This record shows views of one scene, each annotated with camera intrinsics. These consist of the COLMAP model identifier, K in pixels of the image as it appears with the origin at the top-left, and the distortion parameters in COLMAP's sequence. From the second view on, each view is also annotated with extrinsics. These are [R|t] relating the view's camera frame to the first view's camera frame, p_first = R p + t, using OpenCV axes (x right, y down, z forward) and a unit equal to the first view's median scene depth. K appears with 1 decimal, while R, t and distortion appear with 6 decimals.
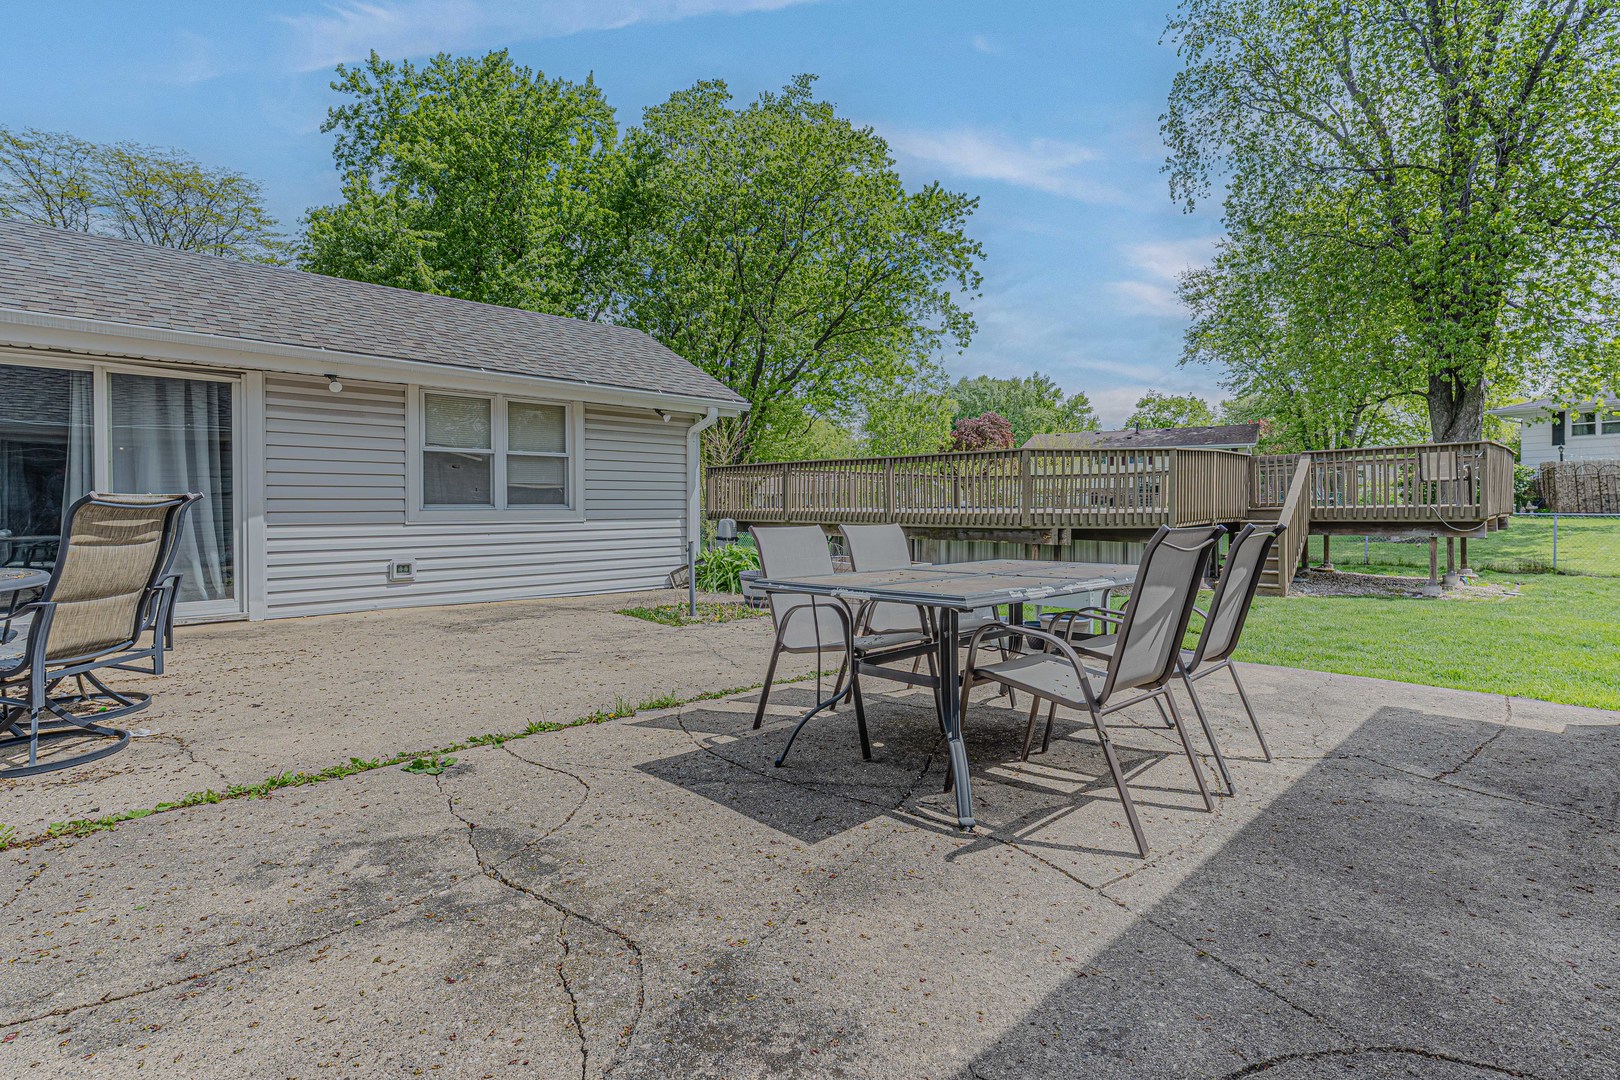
lens RADIAL K [[784.7, 0, 809.8], [0, 784.7, 519.5], [0, 0, 1]] dist [-0.002515, -0.001093]
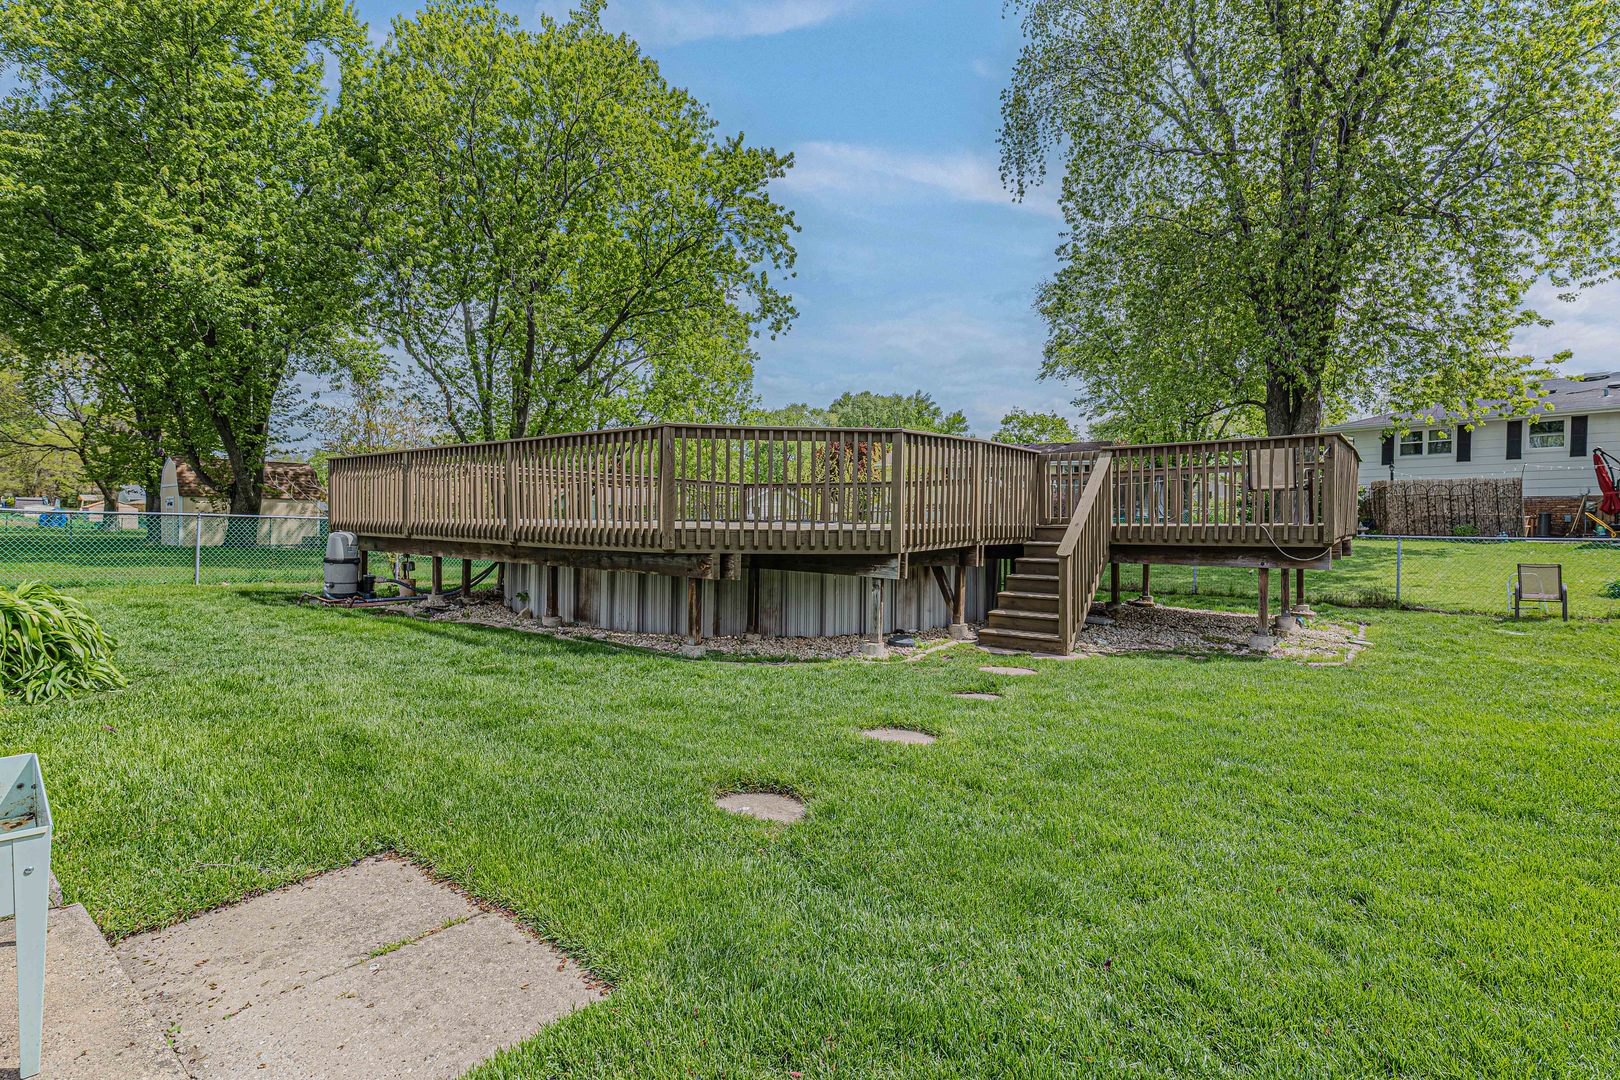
lens RADIAL K [[771.4, 0, 828.9], [0, 771.4, 538.9], [0, 0, 1]] dist [0.000356, -0.000409]
pose [[0.988567, 0.008521, 0.150540, 0.151511], [-0.009483, 0.999939, 0.005671, -0.002279], [-0.150483, -0.007034, 0.988588, 0.185257]]
